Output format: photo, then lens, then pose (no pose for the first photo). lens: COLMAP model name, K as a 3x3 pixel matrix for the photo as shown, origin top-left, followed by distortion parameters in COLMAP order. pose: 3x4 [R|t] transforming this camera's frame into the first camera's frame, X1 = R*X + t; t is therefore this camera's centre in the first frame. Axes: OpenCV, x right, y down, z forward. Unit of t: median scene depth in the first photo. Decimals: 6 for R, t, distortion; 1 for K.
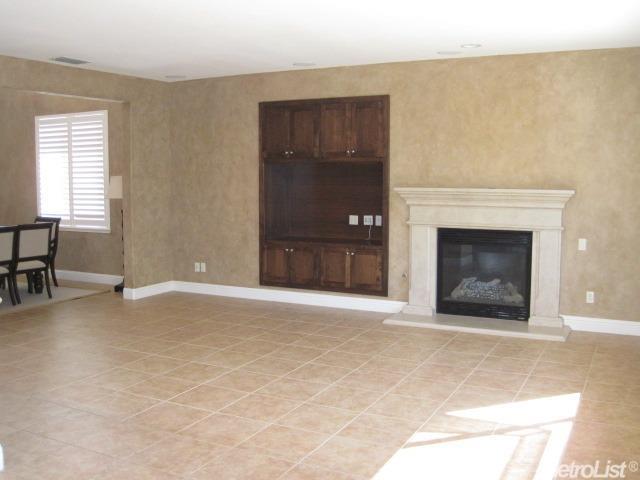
lens RADIAL K [[658.2, 0, 324.5], [0, 658.2, 238.9], [0, 0, 1]] dist [-0.172393, 0.142554]
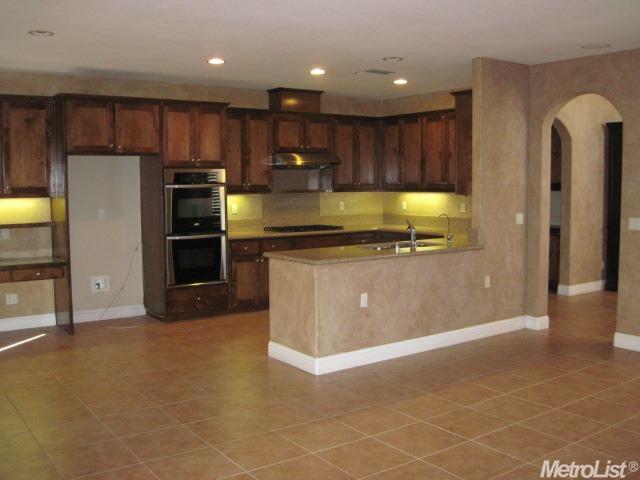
lens RADIAL K [[658.2, 0, 324.5], [0, 658.2, 238.9], [0, 0, 1]] dist [-0.172393, 0.142554]
pose [[-0.464339, 0.080639, -0.881979, 0.418996], [-0.078915, 0.988118, 0.131890, -0.083053], [0.882135, 0.130843, -0.452458, 0.840333]]
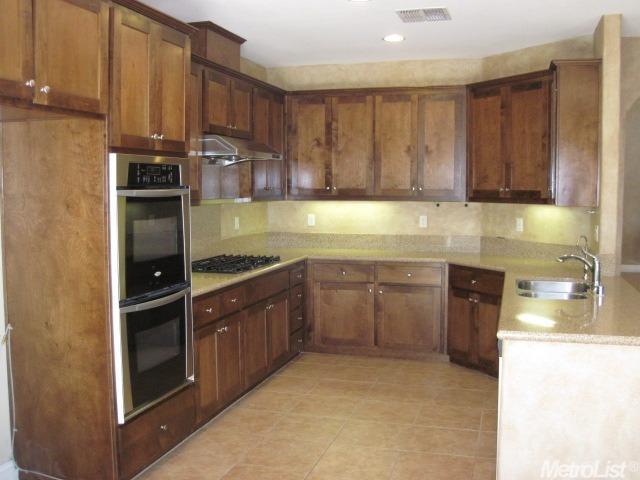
lens RADIAL K [[658.2, 0, 324.5], [0, 658.2, 238.9], [0, 0, 1]] dist [-0.172393, 0.142554]
pose [[0.179709, 0.080379, -0.980430, 0.077905], [-0.096733, 0.993270, 0.063701, -0.019071], [0.978952, 0.083392, 0.186275, 0.189474]]
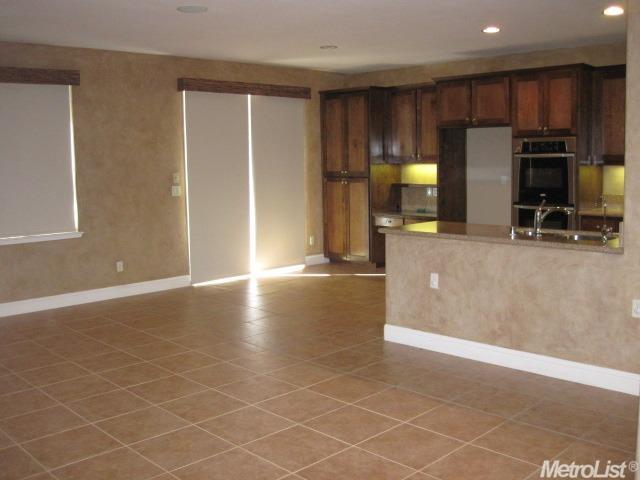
lens RADIAL K [[658.2, 0, 324.5], [0, 658.2, 238.9], [0, 0, 1]] dist [-0.172393, 0.142554]
pose [[-0.947077, -0.020292, 0.320365, -0.443267], [0.049738, 0.976672, 0.208899, -0.112656], [-0.317130, 0.213778, -0.923974, 1.245117]]
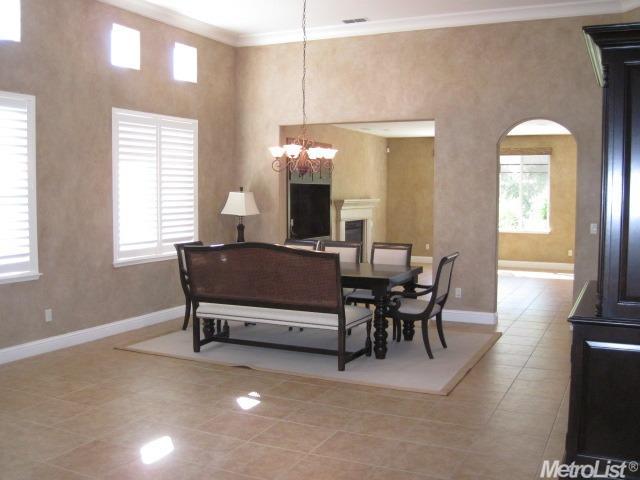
lens RADIAL K [[658.2, 0, 324.5], [0, 658.2, 238.9], [0, 0, 1]] dist [-0.172393, 0.142554]
pose [[-0.021376, -0.072556, 0.997135, -1.682128], [0.090751, 0.993105, 0.074208, -0.112981], [-0.995644, 0.092078, -0.014644, 1.124474]]
